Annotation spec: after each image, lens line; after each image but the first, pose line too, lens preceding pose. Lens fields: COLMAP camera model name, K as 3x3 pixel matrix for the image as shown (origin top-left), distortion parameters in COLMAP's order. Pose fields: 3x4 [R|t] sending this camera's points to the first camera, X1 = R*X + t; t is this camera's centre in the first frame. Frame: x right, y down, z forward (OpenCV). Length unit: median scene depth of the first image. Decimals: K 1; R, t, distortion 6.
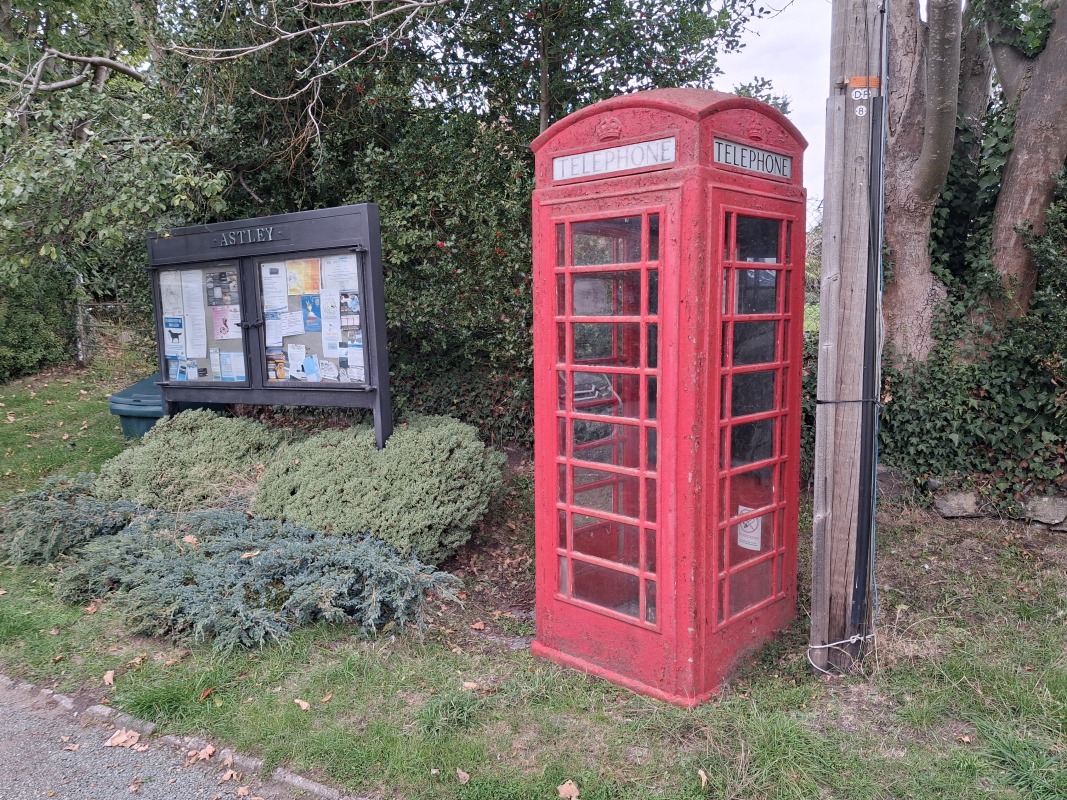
lens RADIAL K [[832.8, 0, 540.8], [0, 832.8, 402.3], [0, 0, 1]] dist [-0.000719, -0.009566]
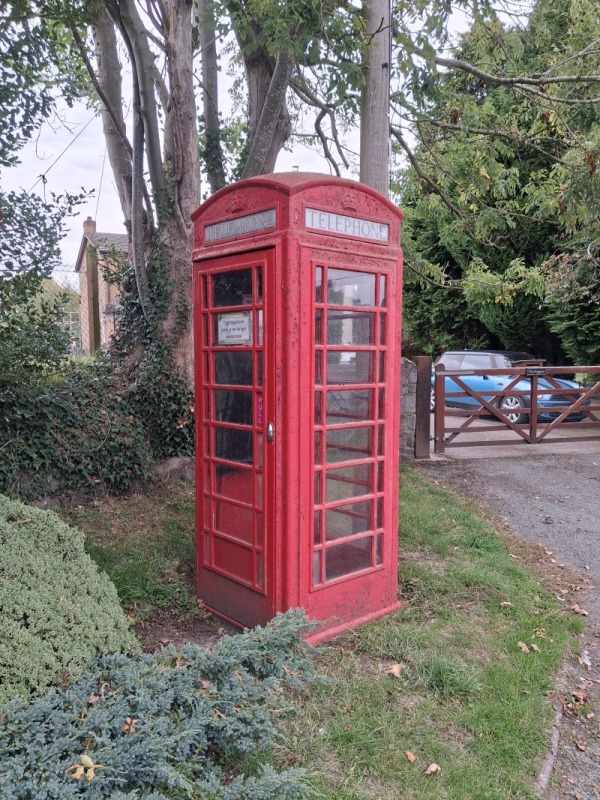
lens RADIAL K [[624.4, 0, 283.8], [0, 624.4, 405.1], [0, 0, 1]] dist [-0.000719, -0.009566]
pose [[0.097747, -0.067296, 0.992933, -0.802925], [0.106179, 0.992722, 0.056829, -0.069570], [-0.989531, 0.099874, 0.104181, 0.902155]]
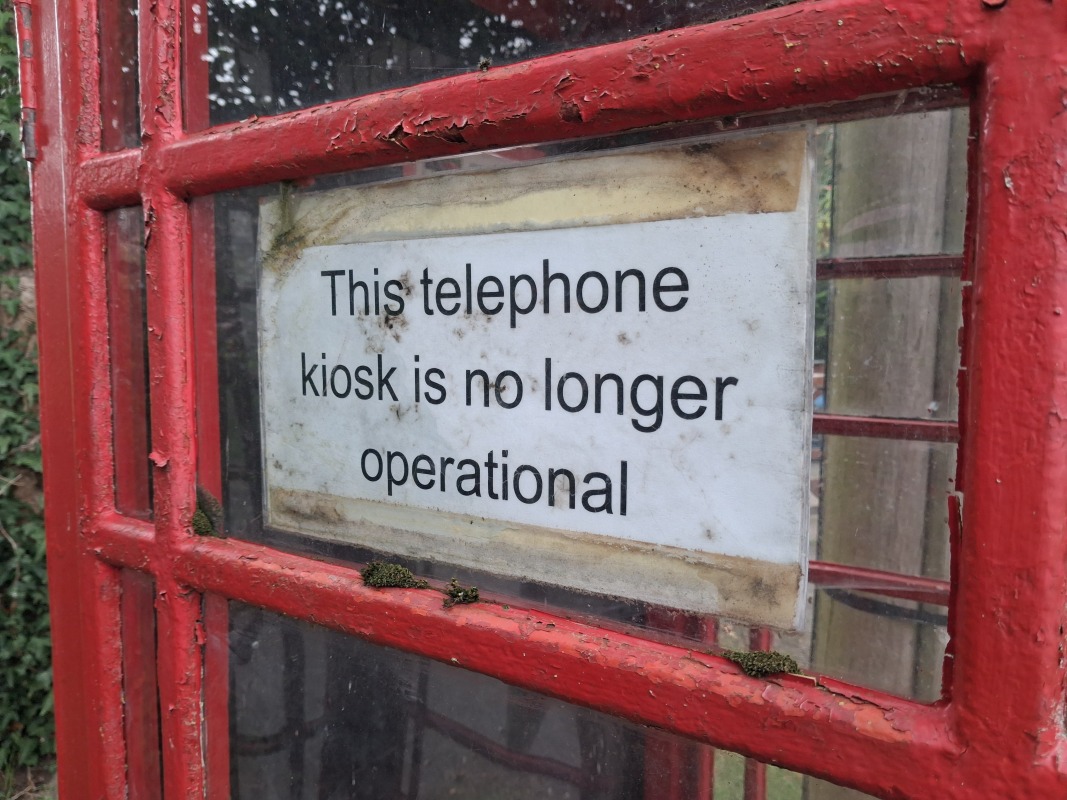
lens RADIAL K [[832.8, 0, 534.6], [0, 832.8, 398.7], [0, 0, 1]] dist [-0.000719, -0.009566]
pose [[-0.149654, -0.070241, 0.986240, -0.019804], [0.103909, 0.990833, 0.086335, -0.138533], [-0.983263, 0.115400, -0.140984, 1.060077]]
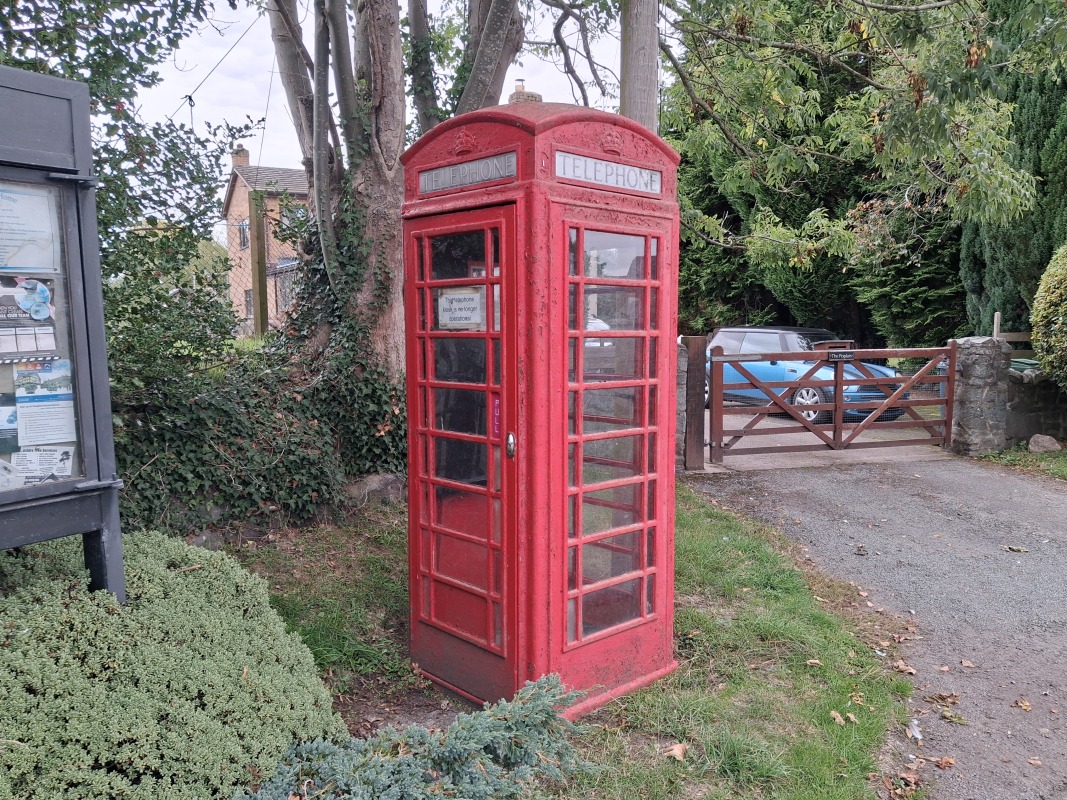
lens RADIAL K [[832.8, 0, 535.0], [0, 832.8, 405.8], [0, 0, 1]] dist [-0.000719, -0.009566]
pose [[0.056732, -0.080114, 0.995170, -0.820087], [0.109825, 0.991227, 0.073536, -0.087271], [-0.992331, 0.105123, 0.065033, 0.925969]]
